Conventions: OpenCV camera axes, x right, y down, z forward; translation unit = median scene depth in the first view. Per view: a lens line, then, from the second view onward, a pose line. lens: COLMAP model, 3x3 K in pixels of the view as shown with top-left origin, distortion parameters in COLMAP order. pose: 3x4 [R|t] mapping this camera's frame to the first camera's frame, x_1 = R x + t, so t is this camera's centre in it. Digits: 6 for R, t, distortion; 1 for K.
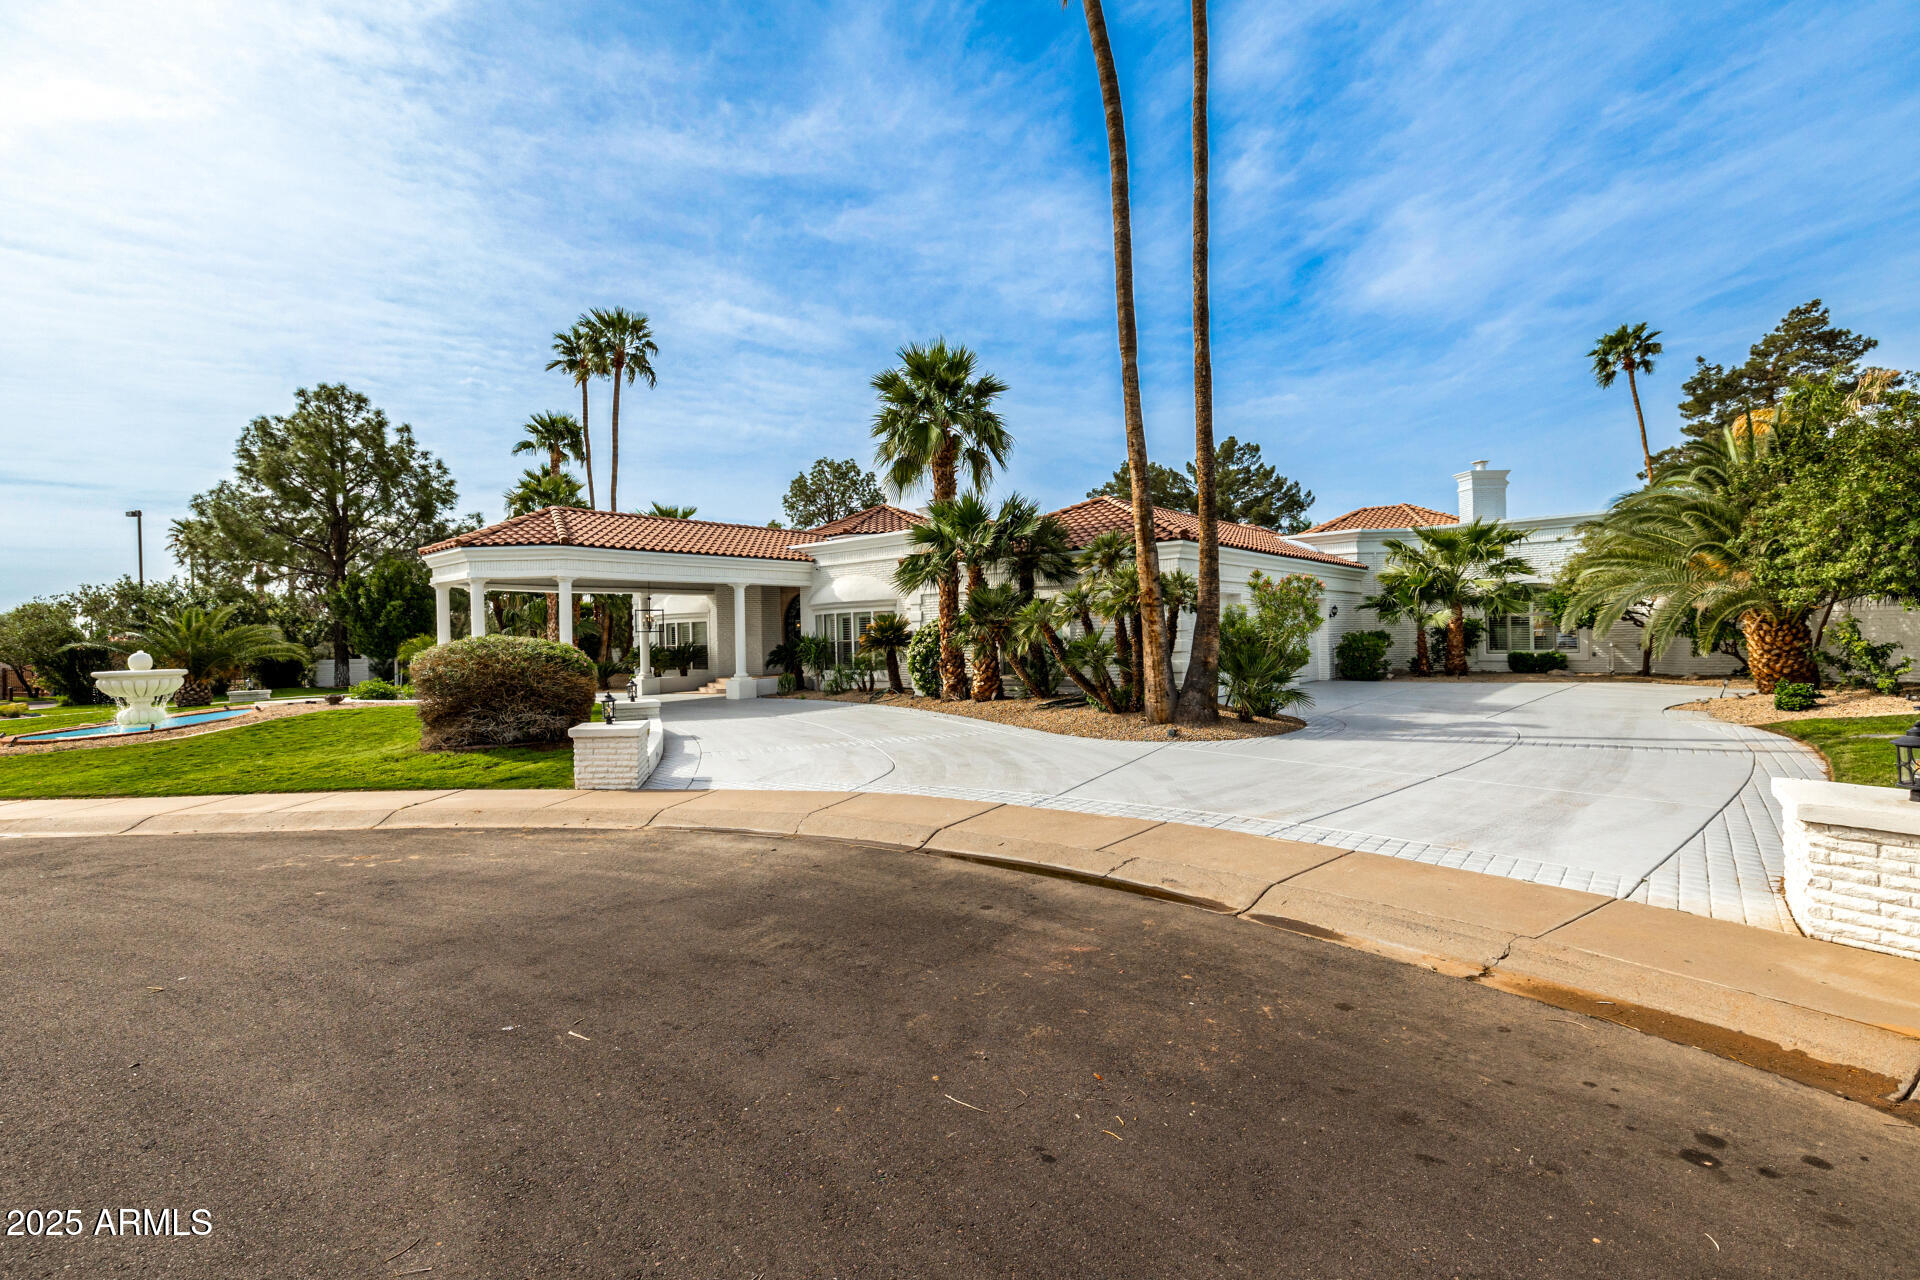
lens RADIAL K [[837.8, 0, 964.6], [0, 837.8, 631.6], [0, 0, 1]] dist [-0.001832, -0.000107]
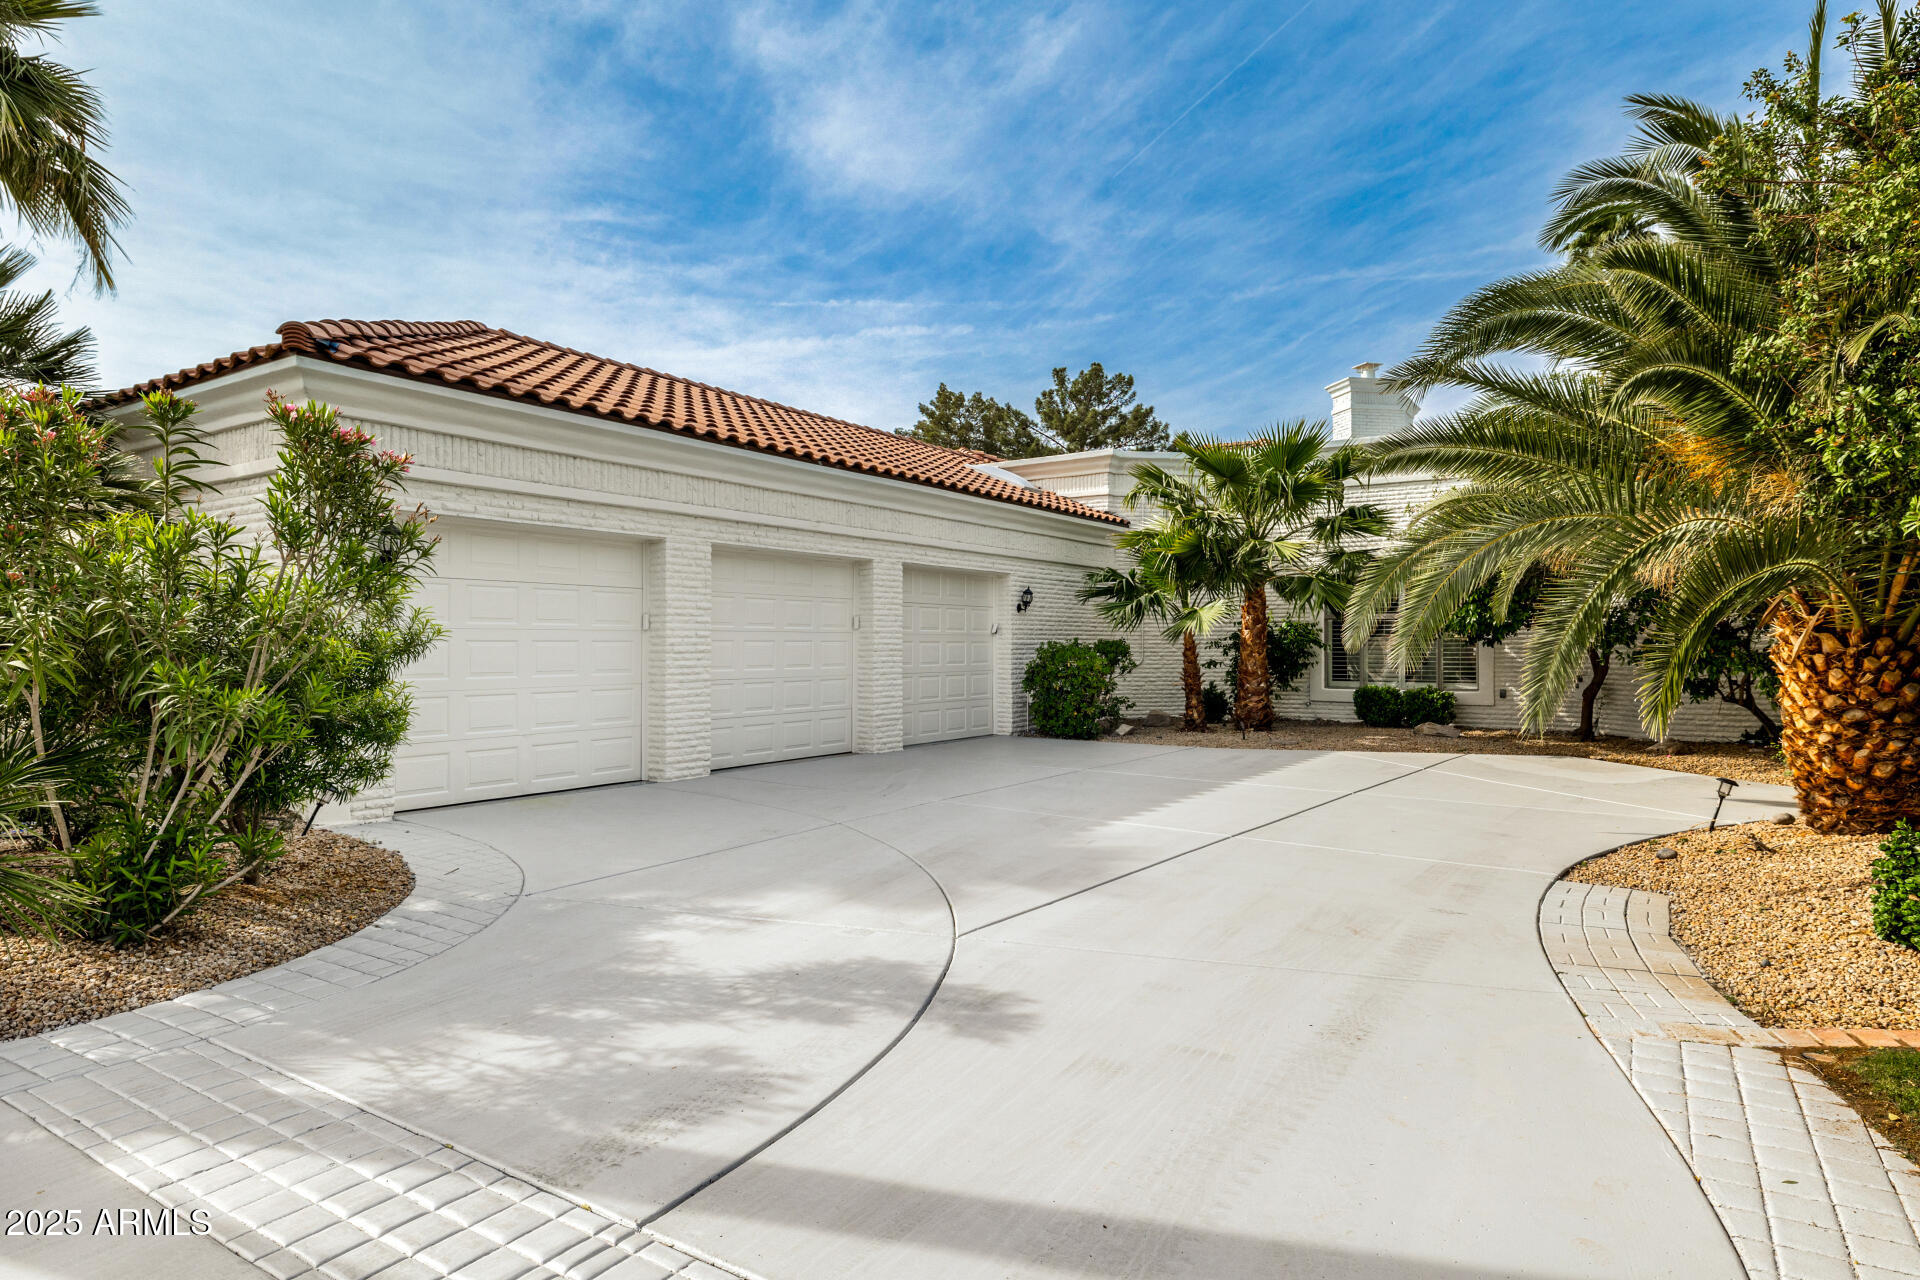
lens RADIAL K [[1077.3, 0, 956.6], [0, 1077.3, 644.4], [0, 0, 1]] dist [0.000568, -0.000104]
pose [[0.993481, 0.022377, 0.111777, 0.334164], [-0.023090, 0.999720, 0.005085, 0.000409], [-0.111631, -0.007633, 0.993720, 0.364188]]
